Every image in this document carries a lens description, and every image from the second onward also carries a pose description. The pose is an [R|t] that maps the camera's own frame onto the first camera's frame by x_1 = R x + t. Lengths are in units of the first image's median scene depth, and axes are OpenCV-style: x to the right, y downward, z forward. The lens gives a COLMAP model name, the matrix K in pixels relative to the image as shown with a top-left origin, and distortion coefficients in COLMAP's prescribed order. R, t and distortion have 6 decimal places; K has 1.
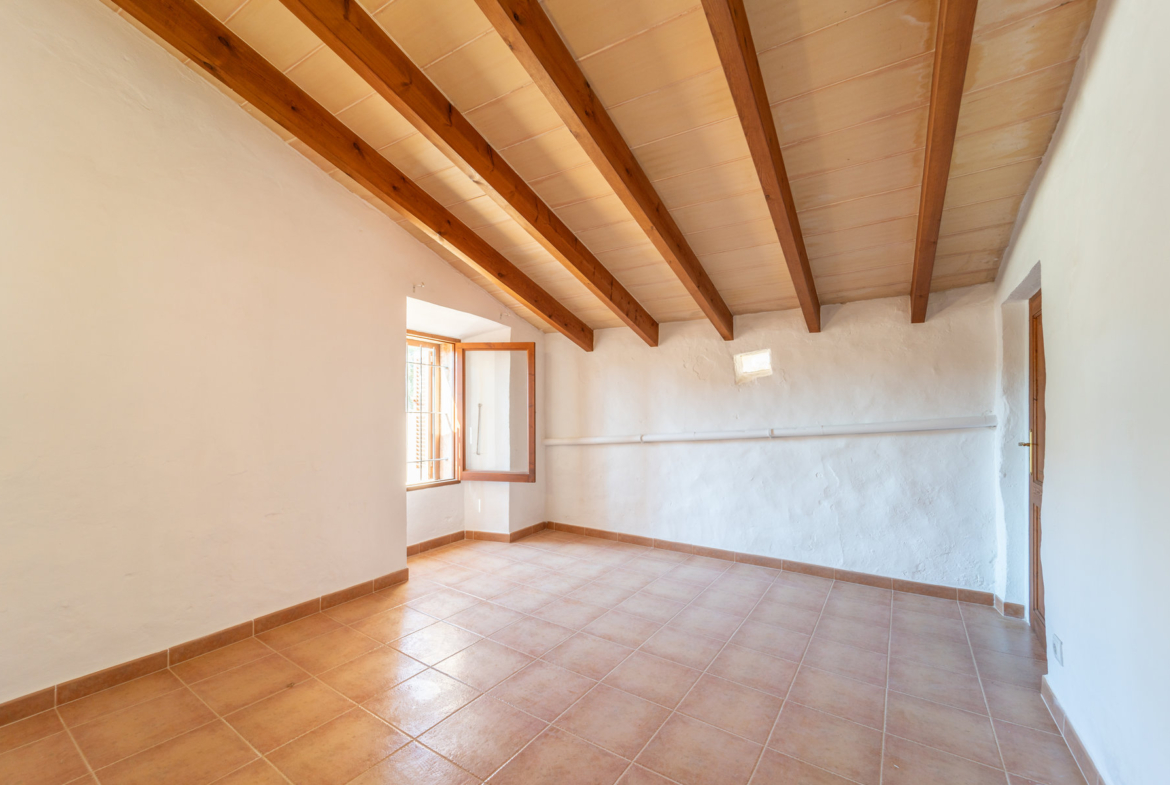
lens RADIAL K [[483.4, 0, 587.3], [0, 483.4, 399.7], [0, 0, 1]] dist [0.000696, -0.000183]
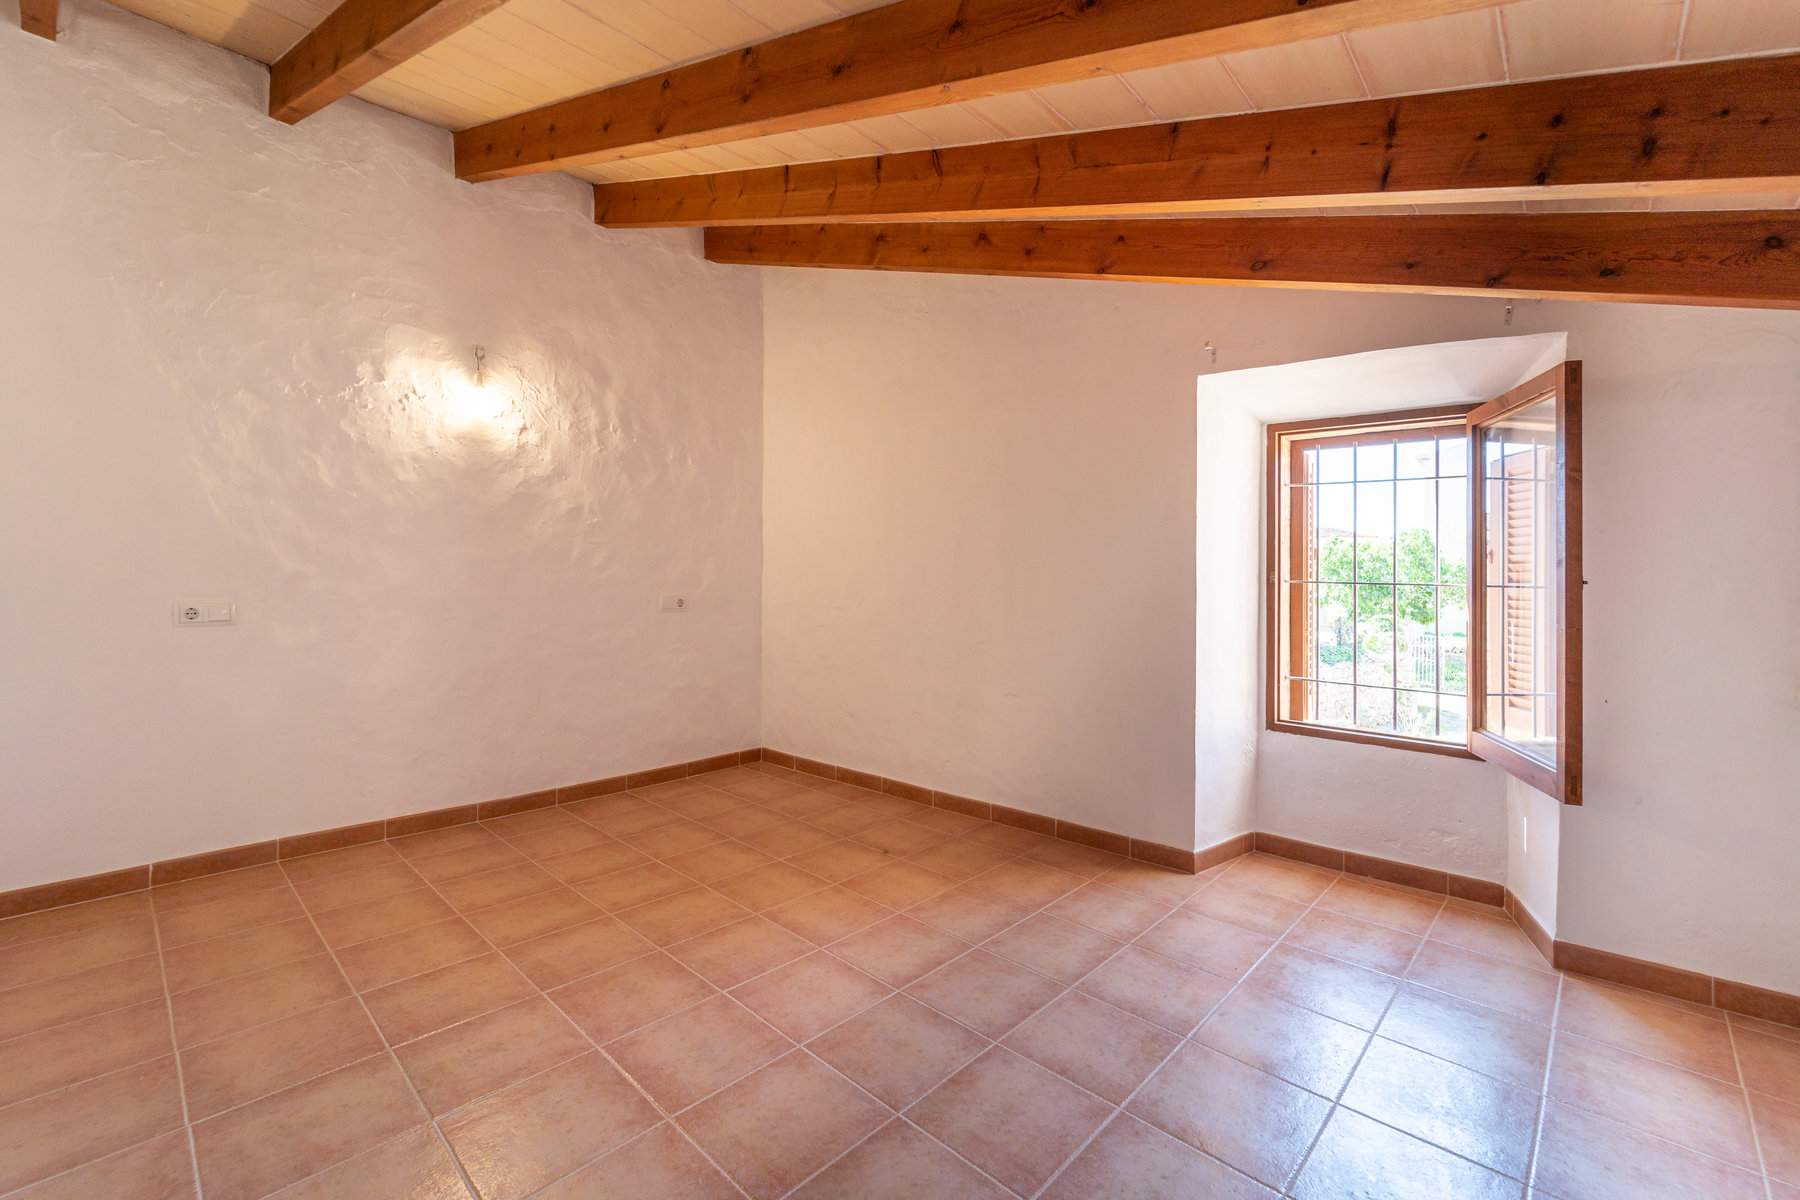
lens RADIAL K [[738.9, 0, 893.6], [0, 738.9, 579.4], [0, 0, 1]] dist [-0.000017, -0.000040]
pose [[-0.171620, -0.008890, -0.985123, 0.550694], [0.007759, 0.999916, -0.010375, 0.032585], [0.985133, -0.009424, -0.171536, 0.808563]]
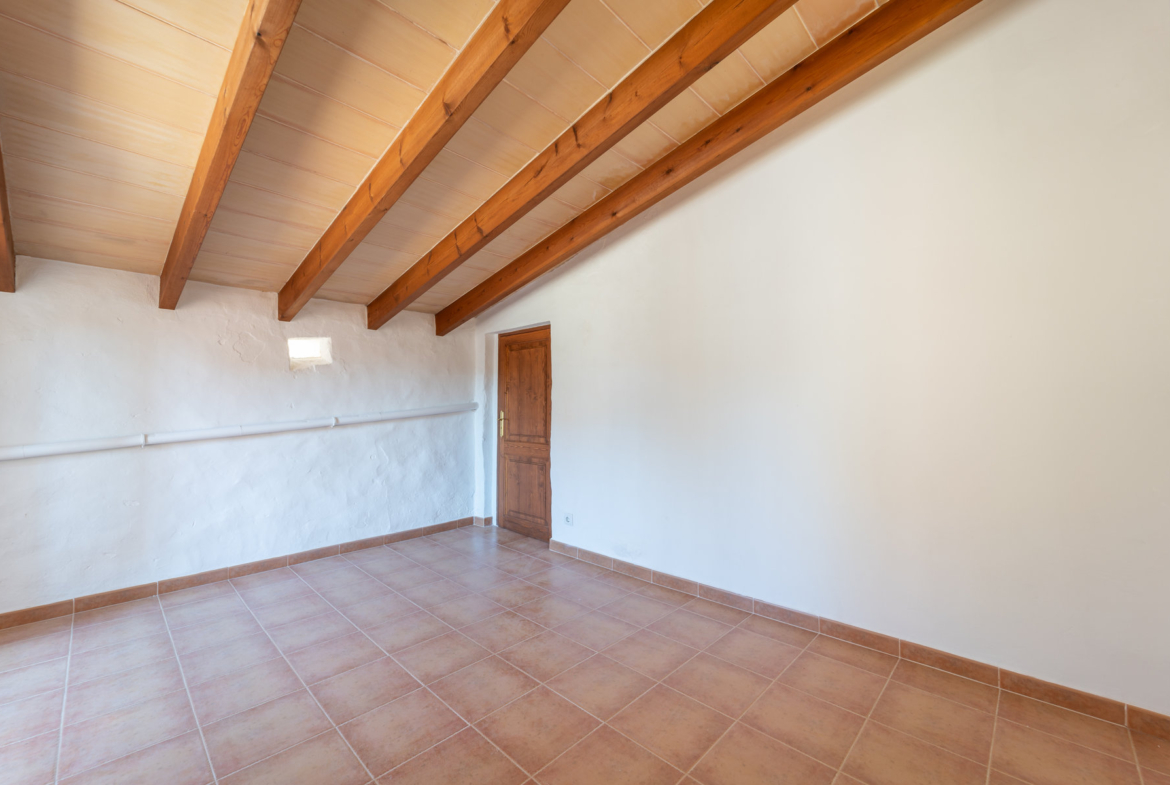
lens RADIAL K [[480.3, 0, 580.8], [0, 480.3, 379.1], [0, 0, 1]] dist [-0.000017, -0.000040]
pose [[0.166353, 0.038590, 0.985311, -0.566896], [-0.027182, 0.999034, -0.034539, 0.001124], [-0.985692, -0.021037, 0.167241, 0.352754]]
